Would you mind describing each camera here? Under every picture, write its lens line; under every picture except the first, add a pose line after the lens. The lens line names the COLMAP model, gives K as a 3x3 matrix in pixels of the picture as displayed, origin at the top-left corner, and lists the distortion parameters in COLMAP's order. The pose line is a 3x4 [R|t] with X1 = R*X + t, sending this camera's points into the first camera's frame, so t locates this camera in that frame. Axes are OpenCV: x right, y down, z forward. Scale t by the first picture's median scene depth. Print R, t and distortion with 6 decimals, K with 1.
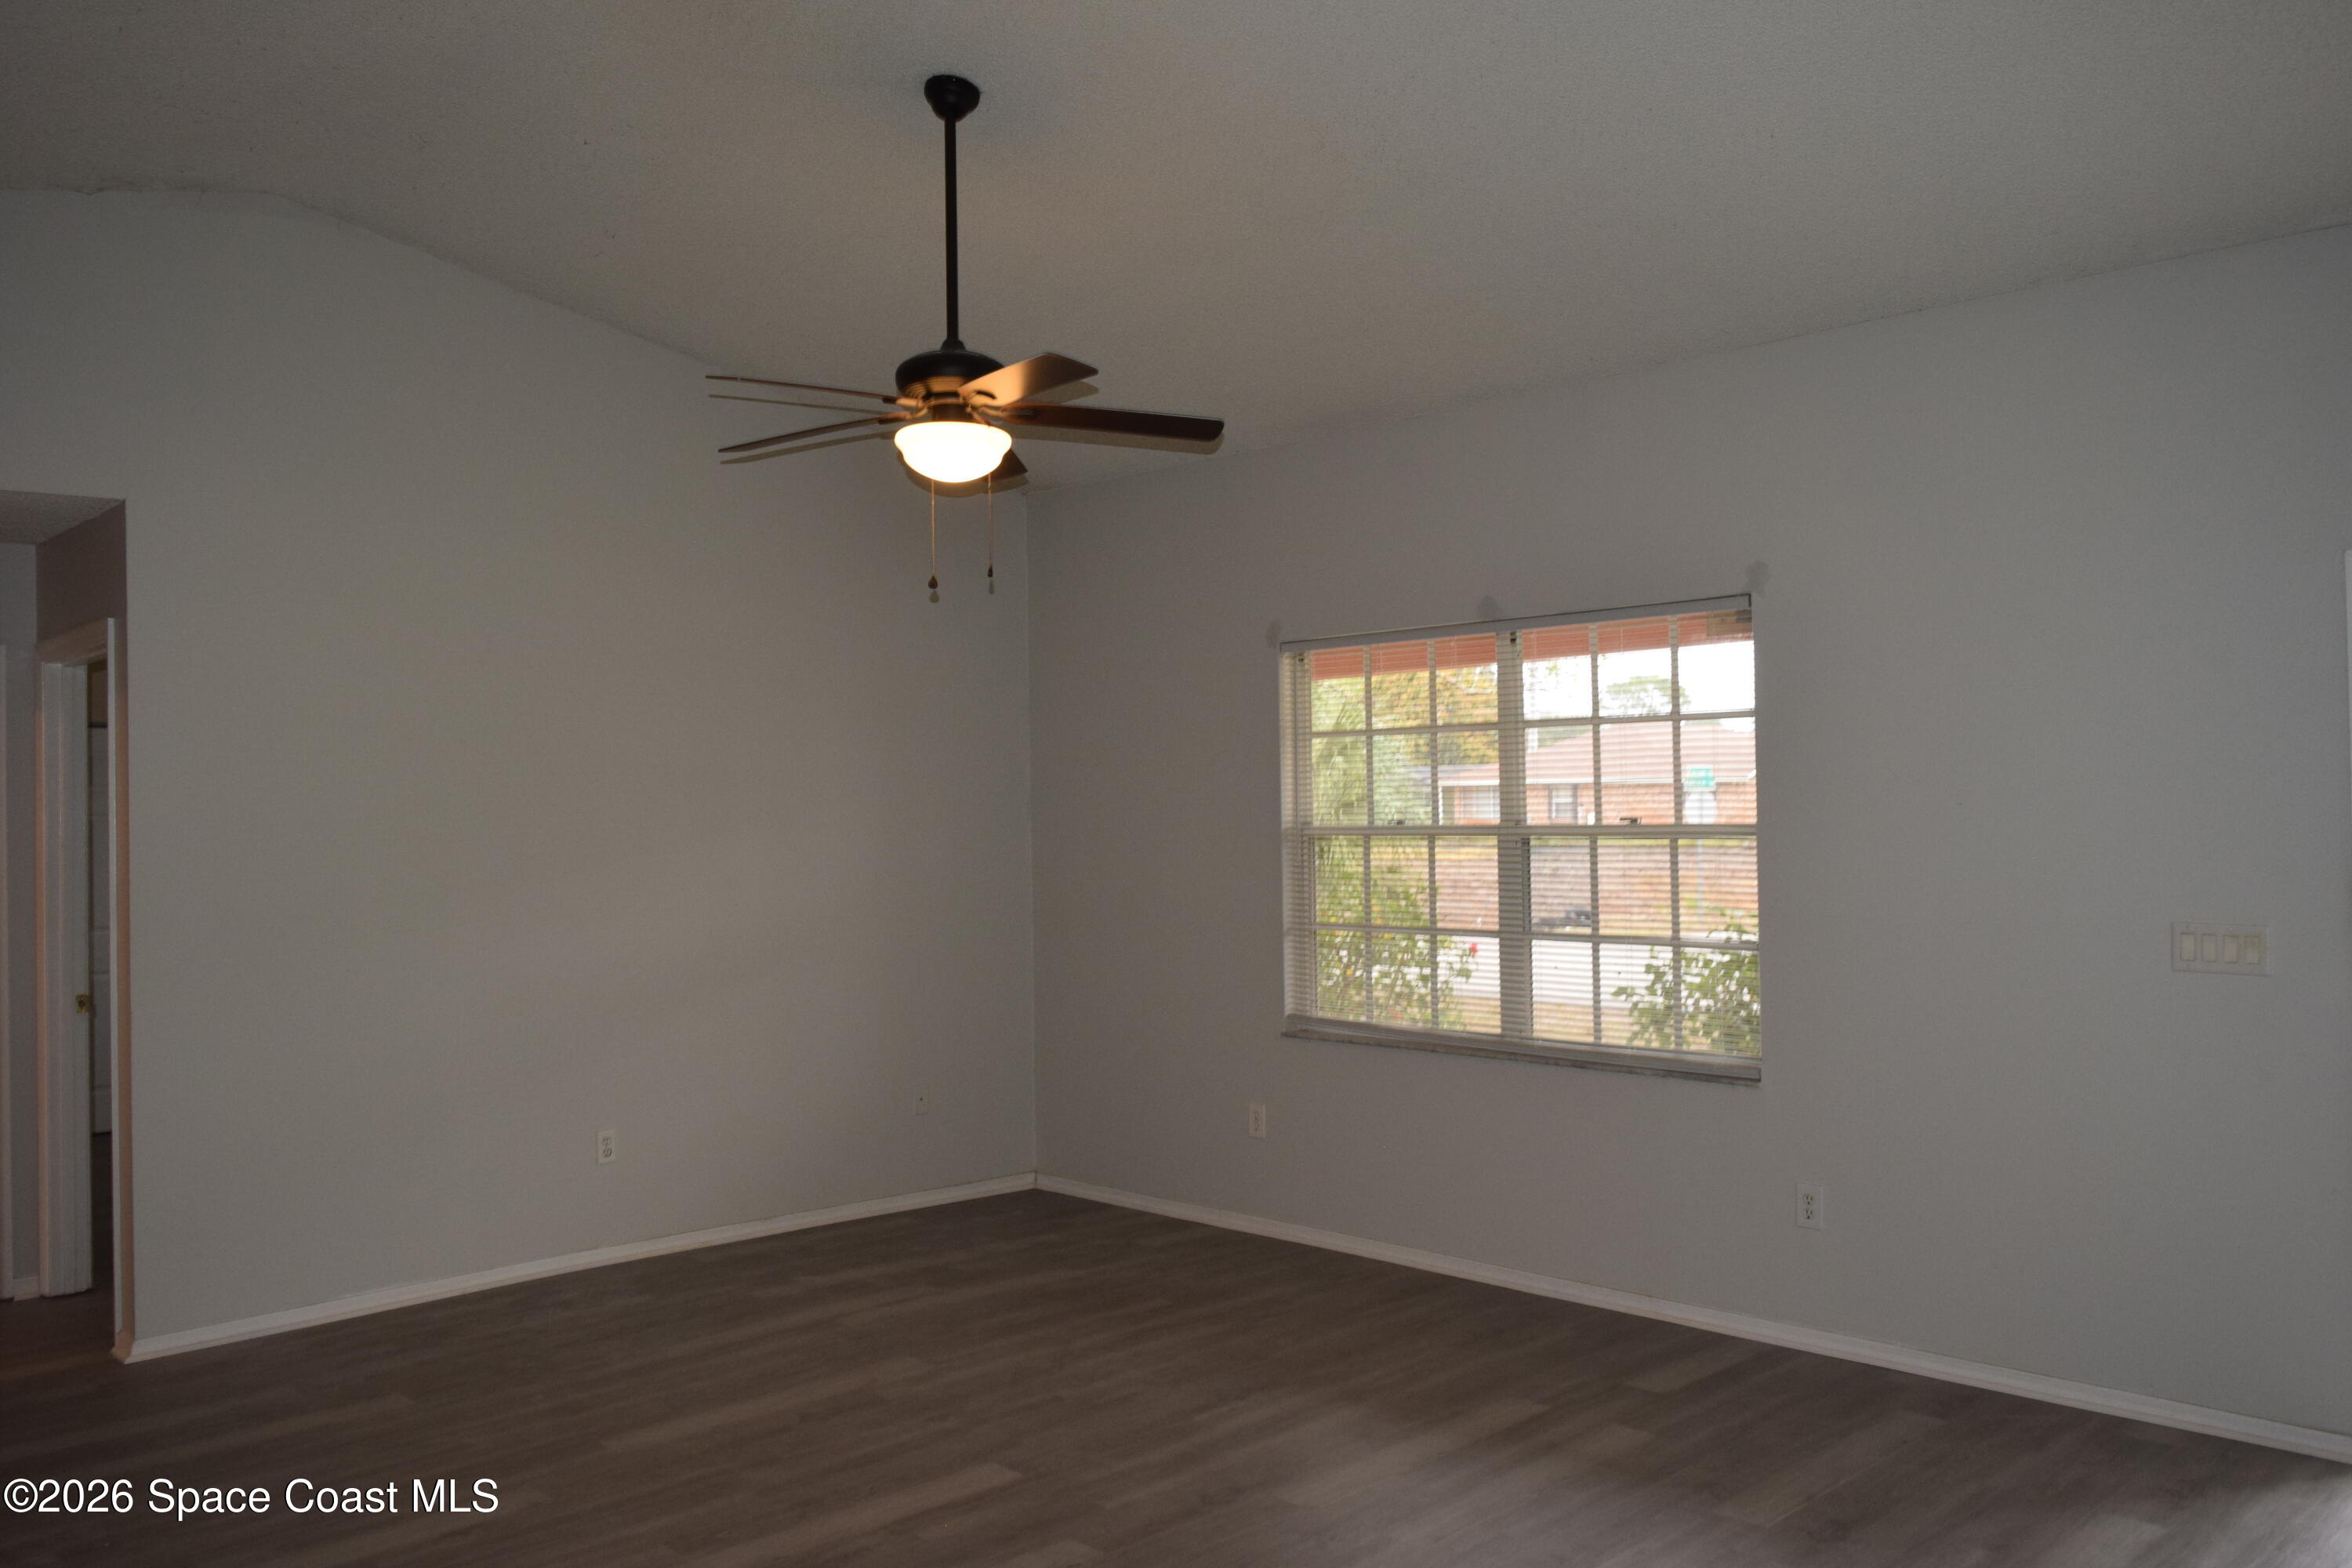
lens RADIAL K [[1864.4, 0, 1176.0], [0, 1864.4, 784.0], [0, 0, 1]] dist [0.000623, 0.005779]
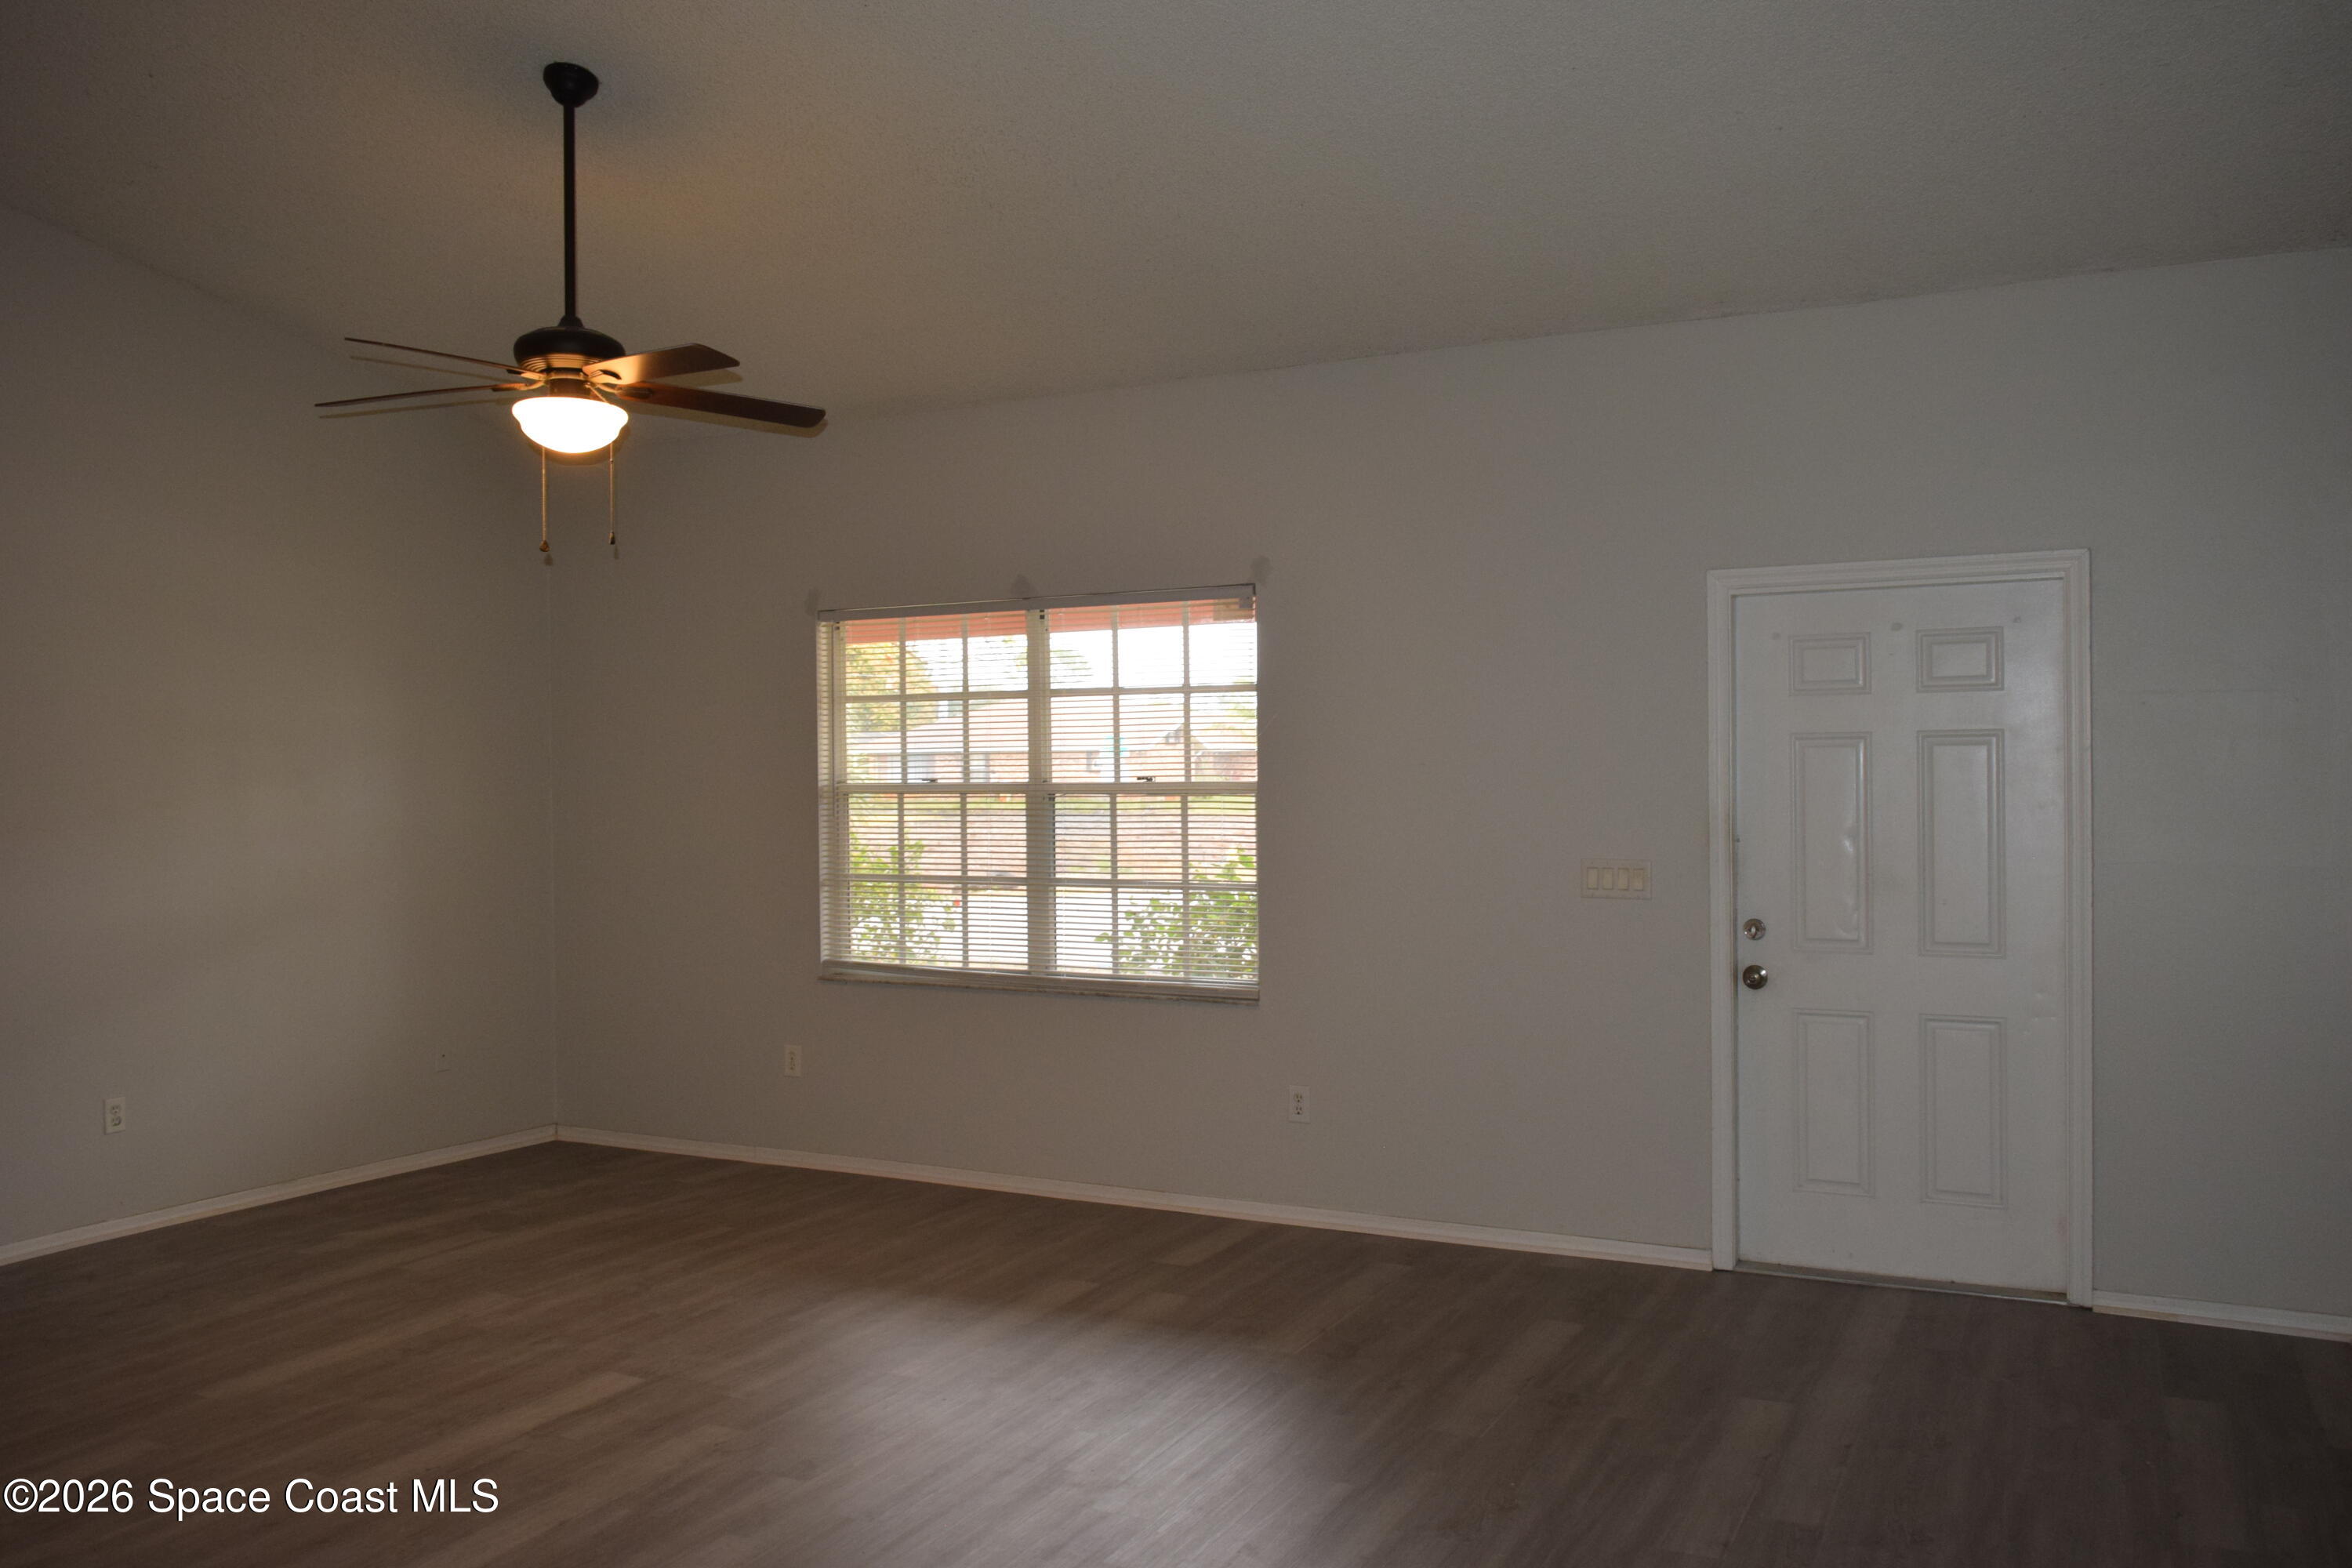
lens RADIAL K [[1855.9, 0, 1175.8], [0, 1855.9, 793.0], [0, 0, 1]] dist [0.005609, 0.007247]
pose [[0.949724, 0.001478, 0.313083, -0.102034], [-0.008718, 0.999726, 0.021727, 0.003393], [-0.312965, -0.023365, 0.949477, -0.090132]]
